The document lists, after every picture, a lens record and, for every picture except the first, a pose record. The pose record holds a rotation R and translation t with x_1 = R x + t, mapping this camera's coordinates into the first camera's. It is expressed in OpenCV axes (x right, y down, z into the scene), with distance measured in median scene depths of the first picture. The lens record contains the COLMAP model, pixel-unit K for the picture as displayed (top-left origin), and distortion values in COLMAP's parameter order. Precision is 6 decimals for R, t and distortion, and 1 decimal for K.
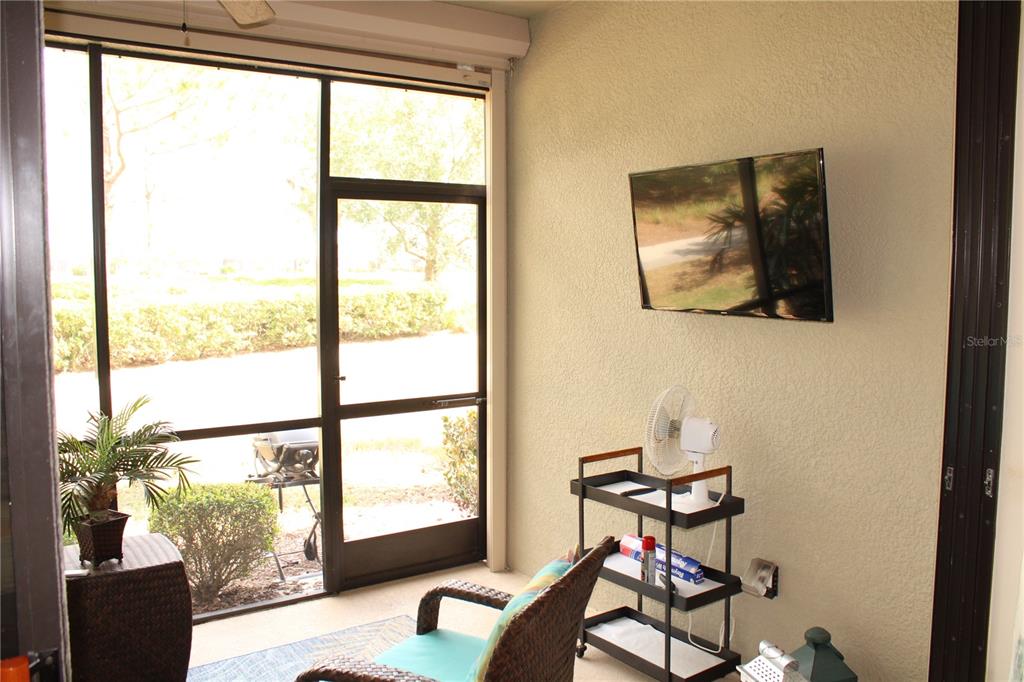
lens RADIAL K [[864.7, 0, 512.9], [0, 864.7, 339.5], [0, 0, 1]] dist [-0.137587, 0.046462]
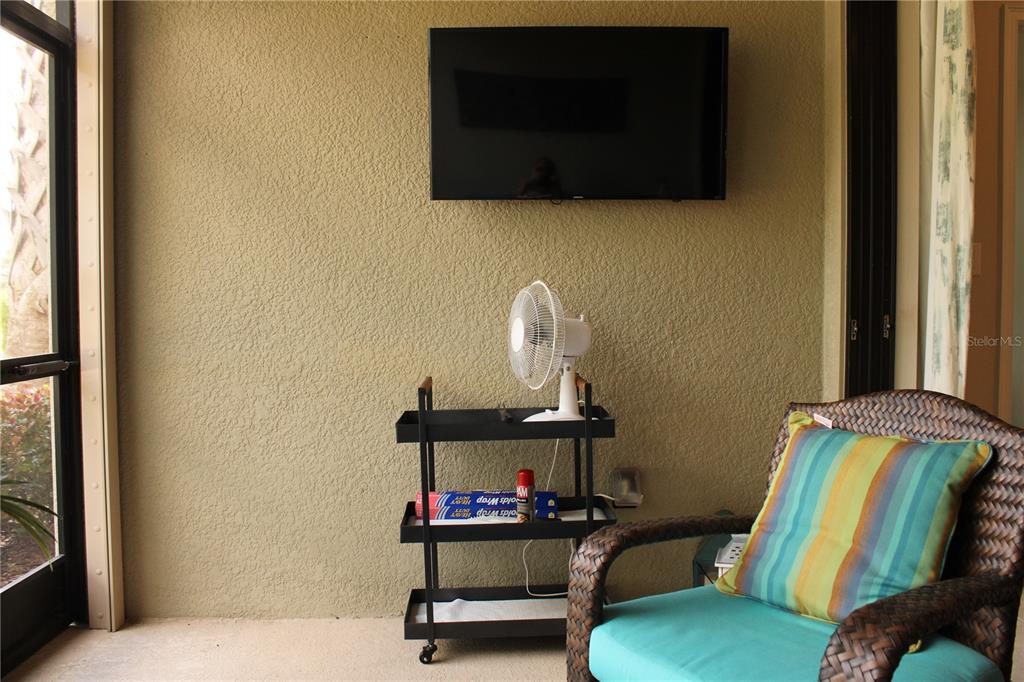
lens RADIAL K [[864.7, 0, 513.7], [0, 864.7, 342.8], [0, 0, 1]] dist [-0.137587, 0.046462]
pose [[0.542813, -0.044835, 0.838656, -0.578461], [0.073804, 0.997257, 0.005545, 0.115698], [-0.836604, 0.058886, 0.544634, 0.611869]]
